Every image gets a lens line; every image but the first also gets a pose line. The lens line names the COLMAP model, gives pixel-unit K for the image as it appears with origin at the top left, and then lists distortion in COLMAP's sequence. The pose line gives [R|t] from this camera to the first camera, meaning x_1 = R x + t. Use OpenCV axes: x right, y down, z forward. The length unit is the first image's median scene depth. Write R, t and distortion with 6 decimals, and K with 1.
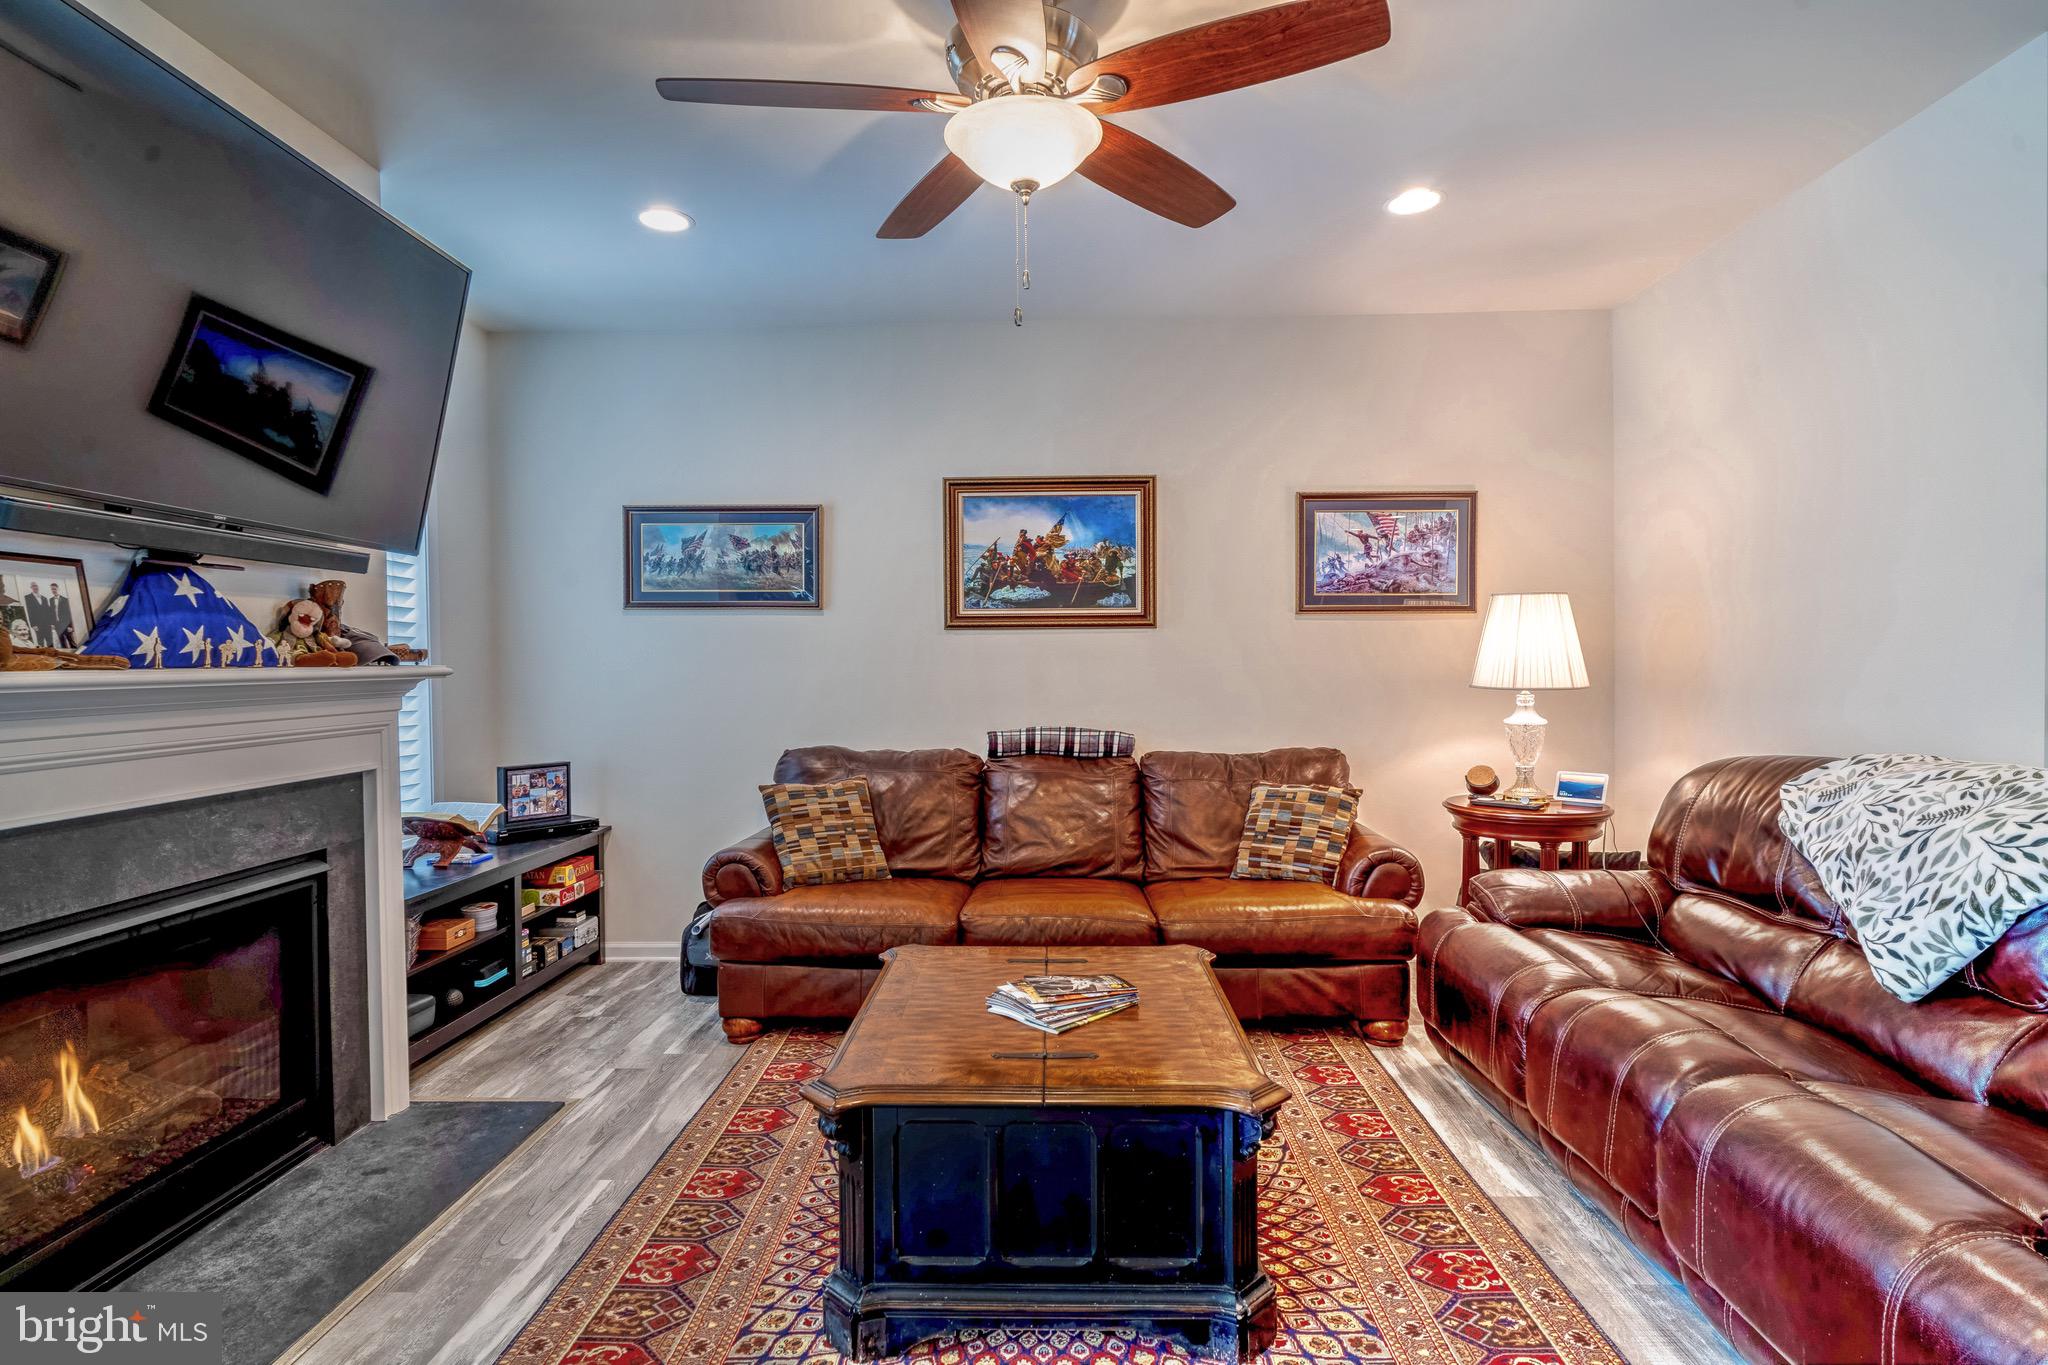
lens RADIAL K [[1058.6, 0, 1028.3], [0, 1058.6, 679.8], [0, 0, 1]] dist [0.000572, -0.000173]
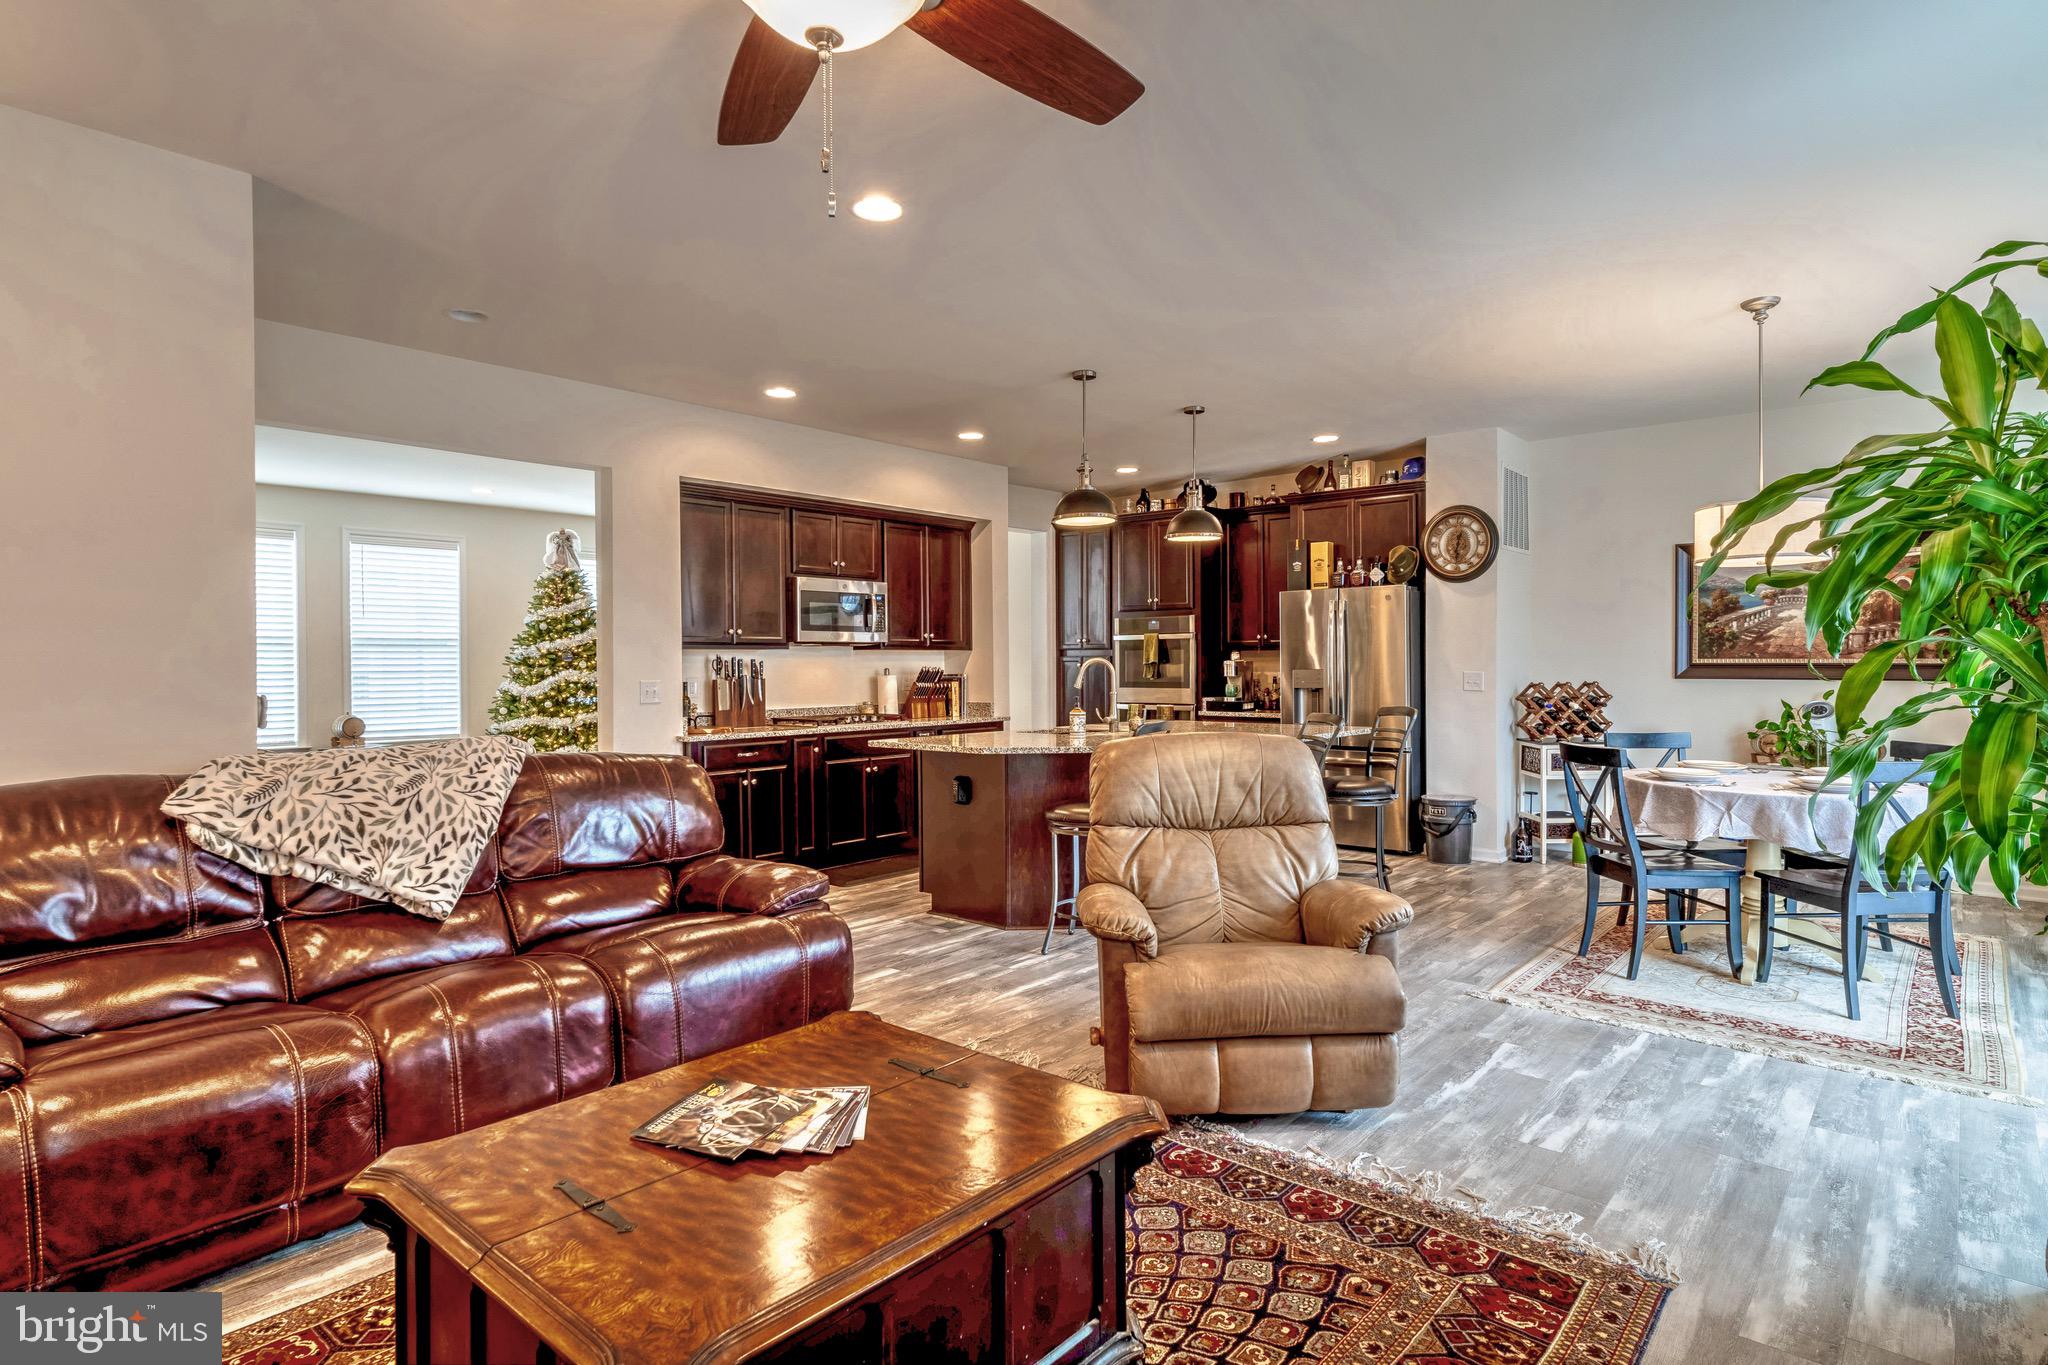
lens RADIAL K [[1080.1, 0, 1021.5], [0, 1080.1, 672.5], [0, 0, 1]] dist [-0.007282, -0.000250]
pose [[-0.771520, 0.008033, 0.636155, -0.337998], [0.022173, 0.999652, 0.014267, -0.009529], [-0.635819, 0.025113, -0.771430, 0.846331]]
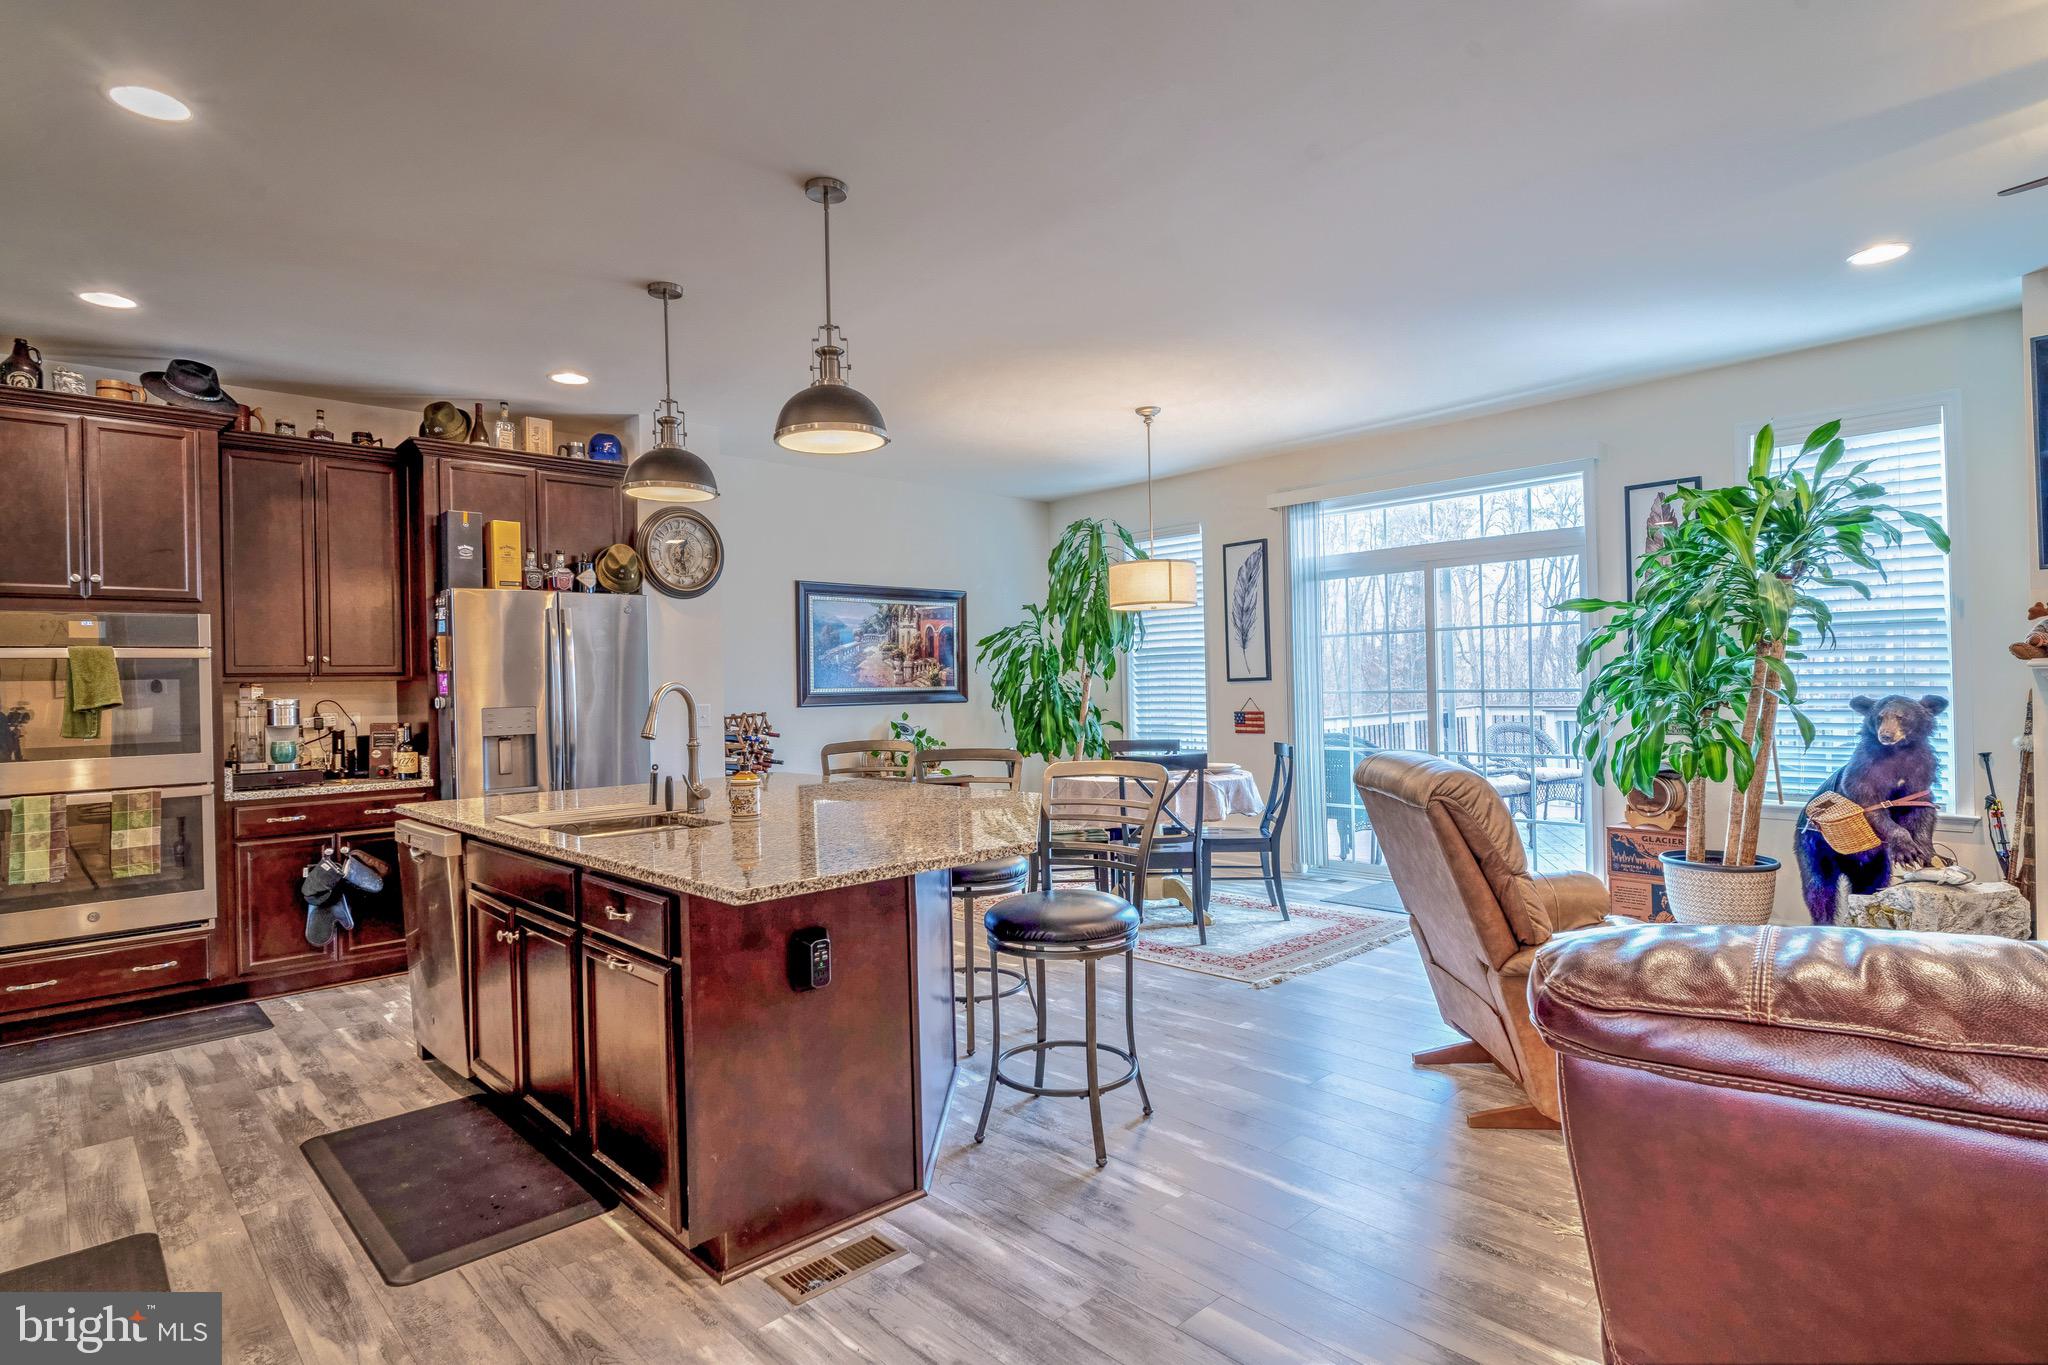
lens RADIAL K [[1054.3, 0, 1029.2], [0, 1054.3, 678.8], [0, 0, 1]] dist [-0.000454, -0.000693]
pose [[-0.700331, 0.021924, -0.713482, 0.866678], [0.019945, 0.999739, 0.011142, -0.012218], [0.713540, -0.006427, -0.700585, 0.398698]]
